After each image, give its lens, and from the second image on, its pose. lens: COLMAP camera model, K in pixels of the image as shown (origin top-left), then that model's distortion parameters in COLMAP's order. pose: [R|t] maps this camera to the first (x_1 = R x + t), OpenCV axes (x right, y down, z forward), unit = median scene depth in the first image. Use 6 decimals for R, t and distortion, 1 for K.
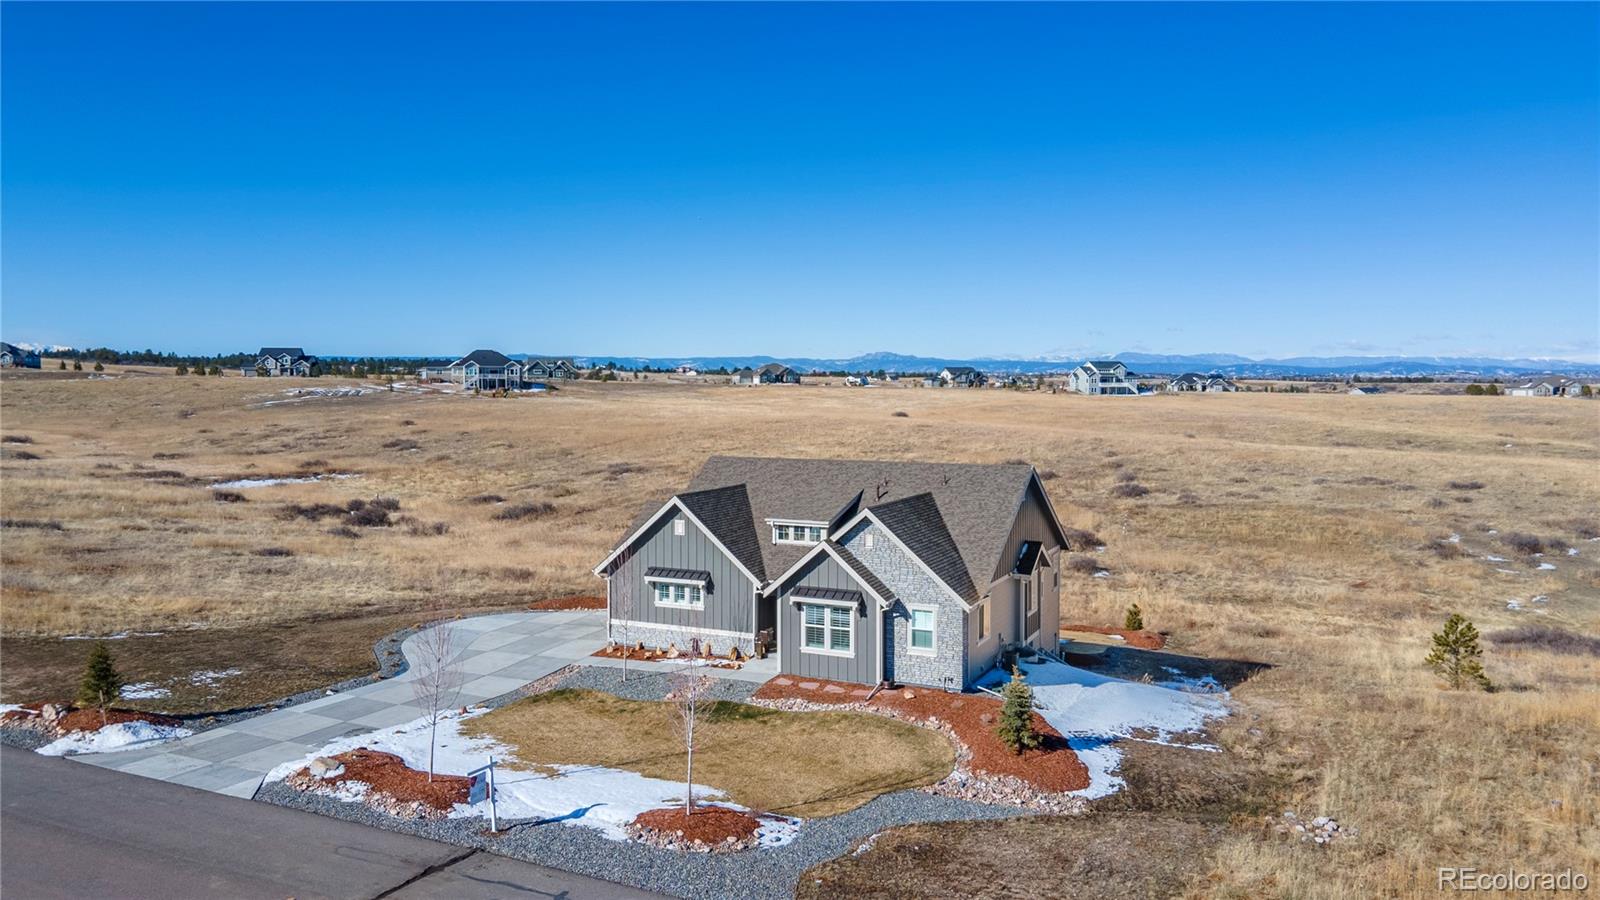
lens RADIAL K [[1161.5, 0, 800.0], [0, 1161.5, 450.0], [0, 0, 1]] dist [0.038159, -0.000281]
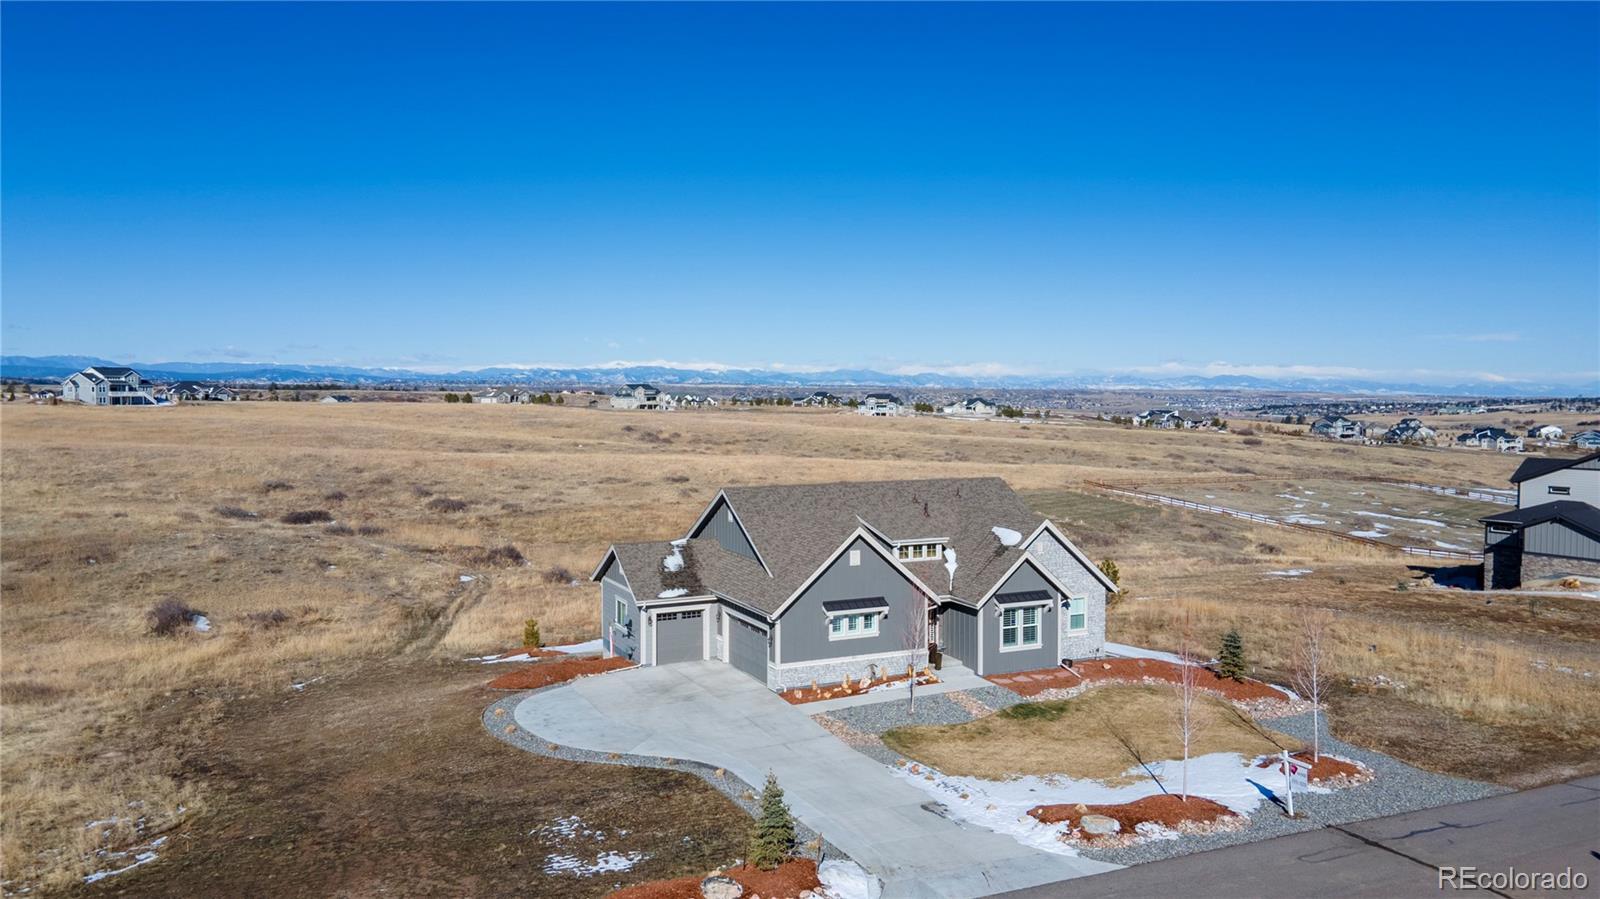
lens RADIAL K [[1151.6, 0, 794.8], [0, 1151.6, 445.4], [0, 0, 1]] dist [0.027117, 0.032799]
pose [[0.629684, -0.037945, 0.775924, -0.920396], [0.044787, 0.998918, 0.012504, -0.046537], [-0.775559, 0.026878, 0.630703, 0.413212]]
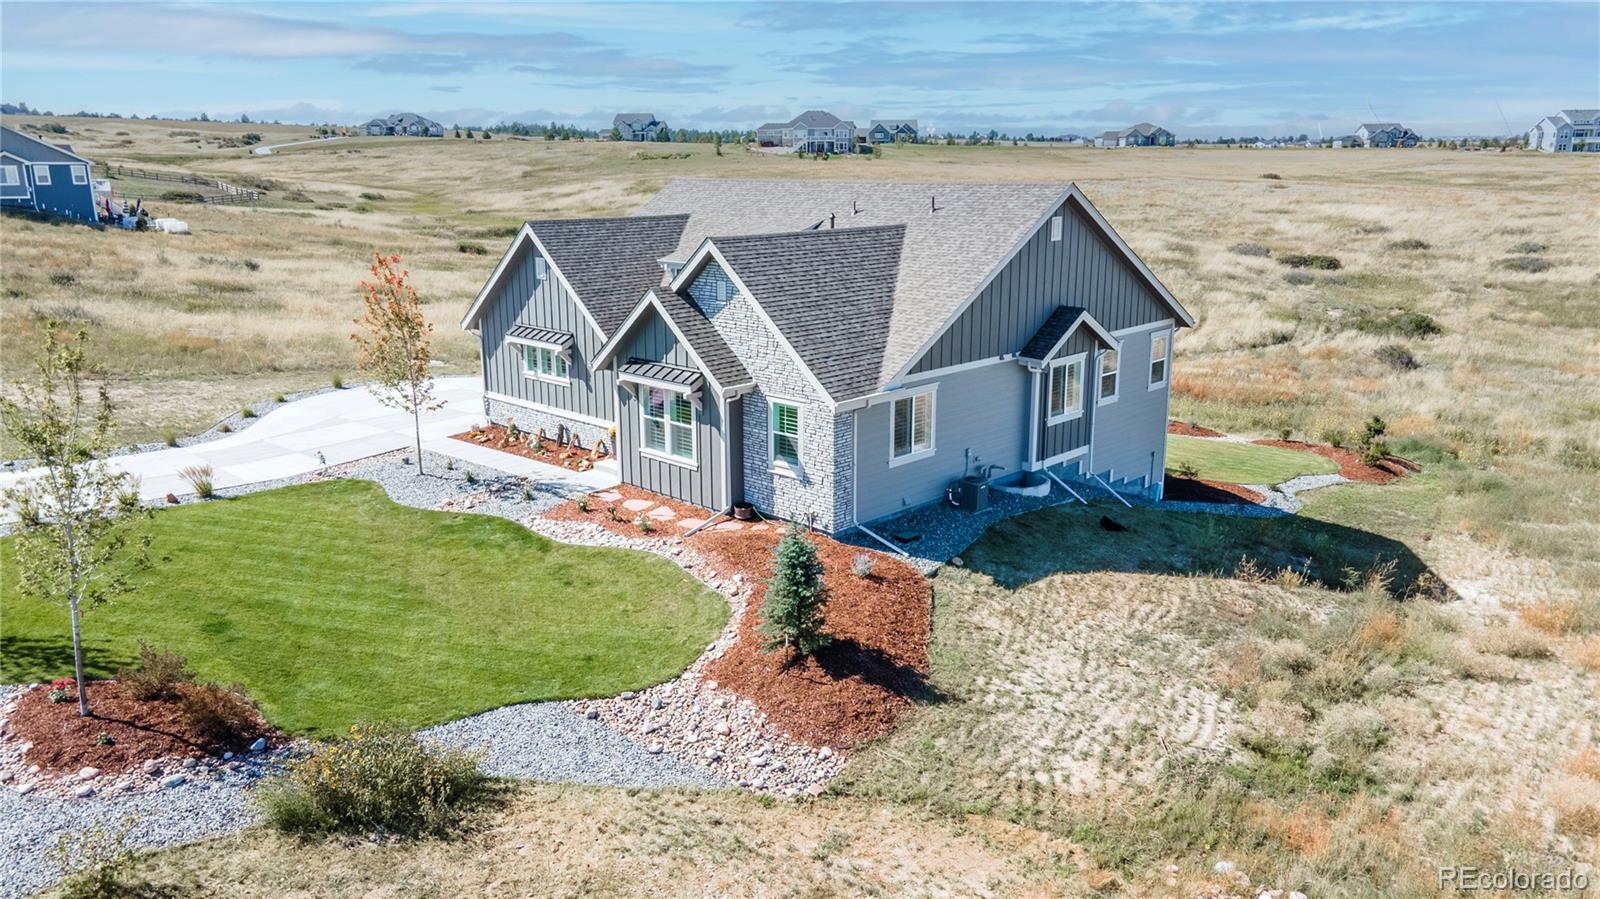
lens RADIAL K [[1168.1, 0, 792.8], [0, 1168.1, 447.8], [0, 0, 1]] dist [0.037576, -0.003845]
pose [[0.944593, 0.073010, -0.320020, 0.281519], [-0.012450, 0.982217, 0.187336, 0.038520], [0.328006, -0.172972, 0.928705, 0.372342]]
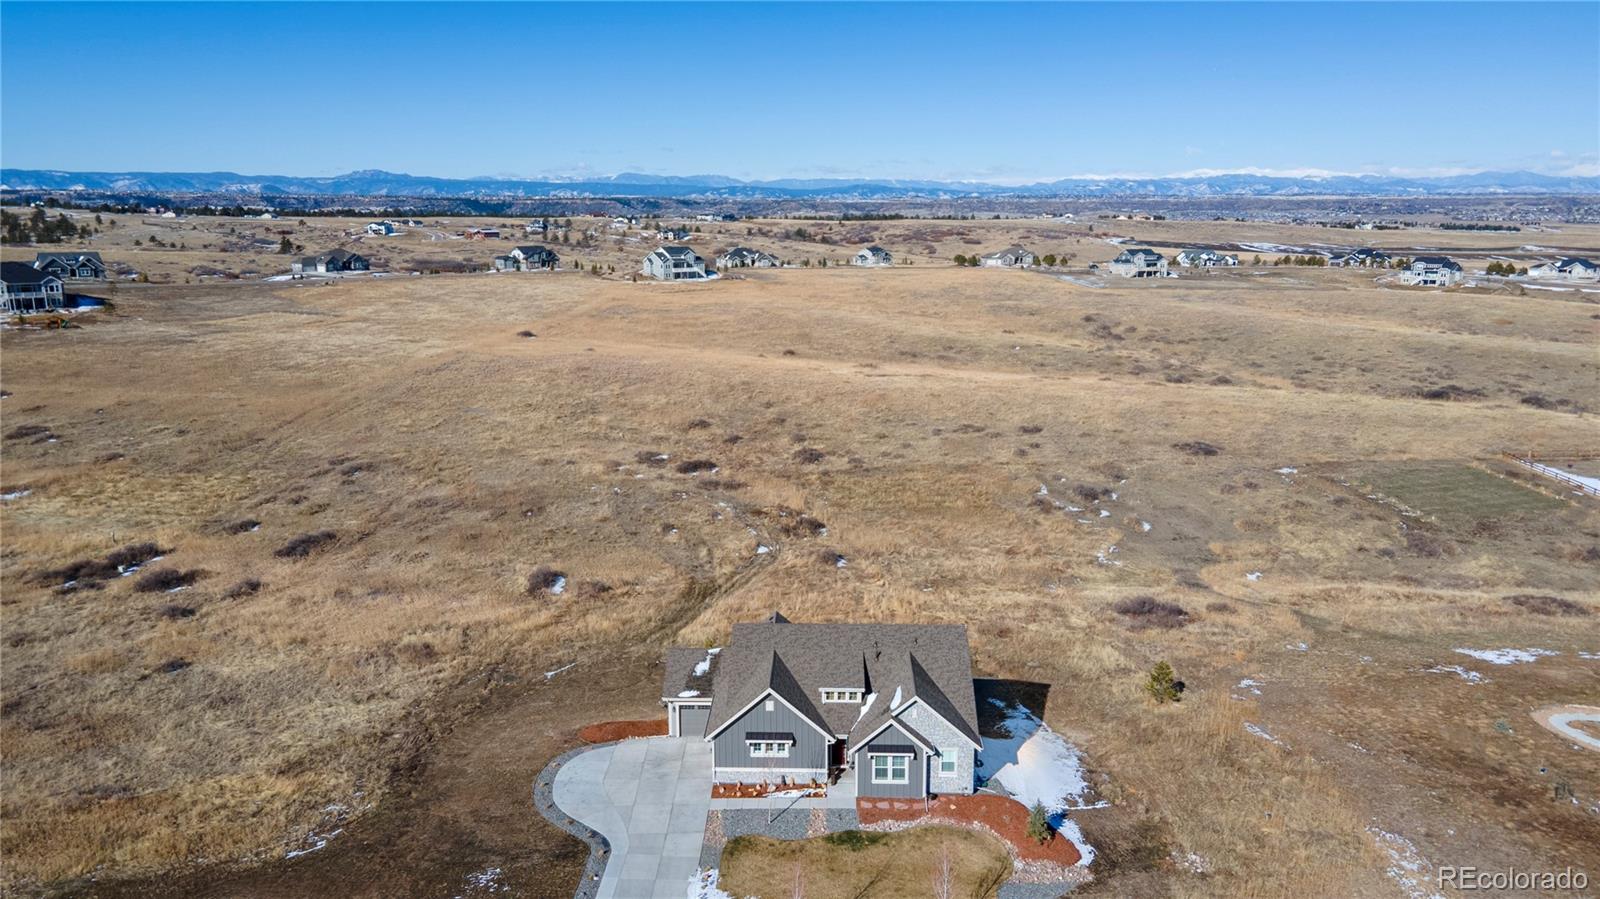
lens RADIAL K [[1150.5, 0, 800.0], [0, 1150.5, 449.5], [0, 0, 1]] dist [0.025293, 0.033860]
pose [[0.915022, -0.086044, 0.394120, -0.629596], [0.026013, 0.987540, 0.155206, -0.492025], [-0.402563, -0.131764, 0.905859, -0.312379]]
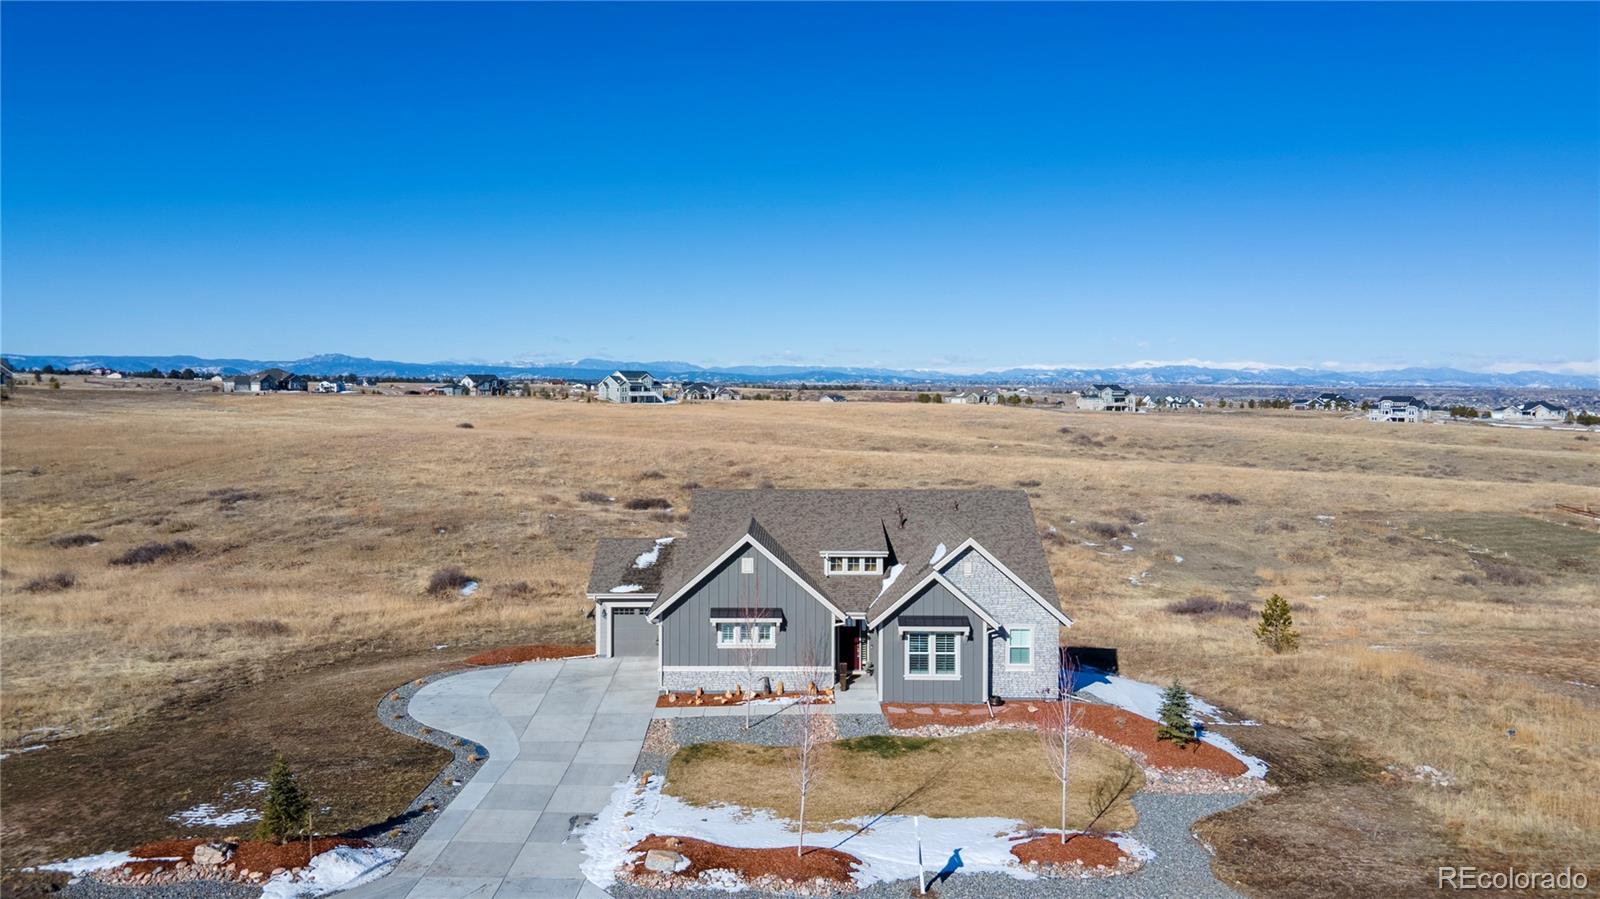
lens RADIAL K [[1155.0, 0, 798.4], [0, 1155.0, 443.7], [0, 0, 1]] dist [0.022514, 0.046100]
pose [[0.900480, -0.018053, 0.434523, -0.493391], [0.022214, 0.999743, -0.004499, -0.031546], [-0.434330, 0.013704, 0.900649, 0.102580]]
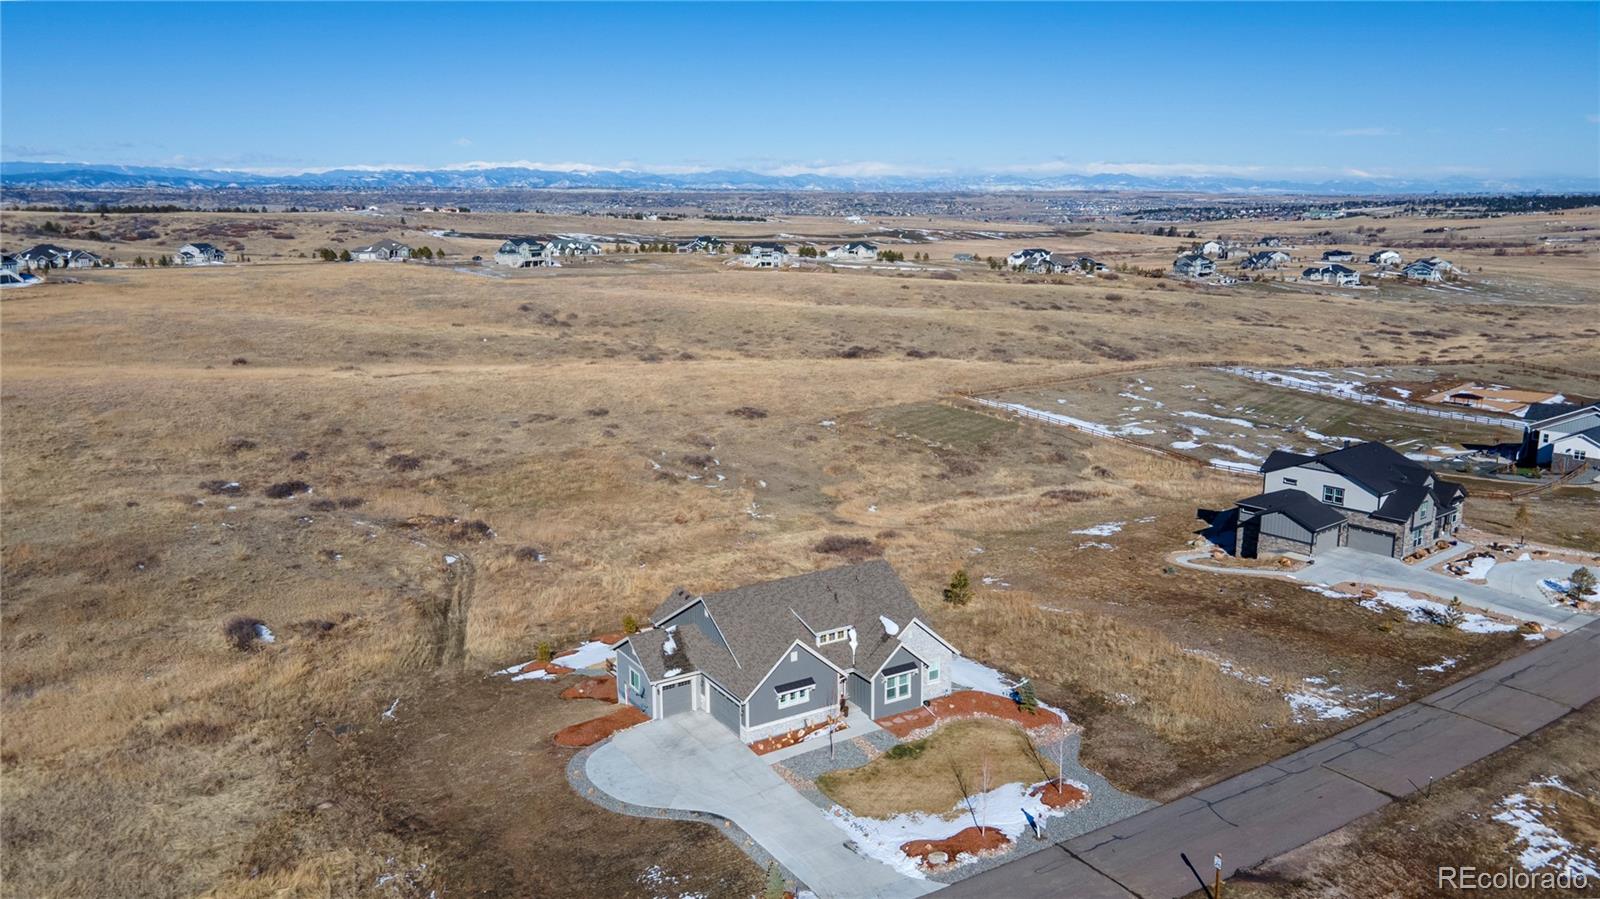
lens RADIAL K [[1168.1, 0, 792.8], [0, 1168.1, 447.8], [0, 0, 1]] dist [0.037576, -0.003845]
pose [[0.546749, -0.180376, 0.817637, -1.370948], [0.054639, 0.982125, 0.180126, -0.505387], [-0.835512, -0.053809, 0.546832, 0.149567]]
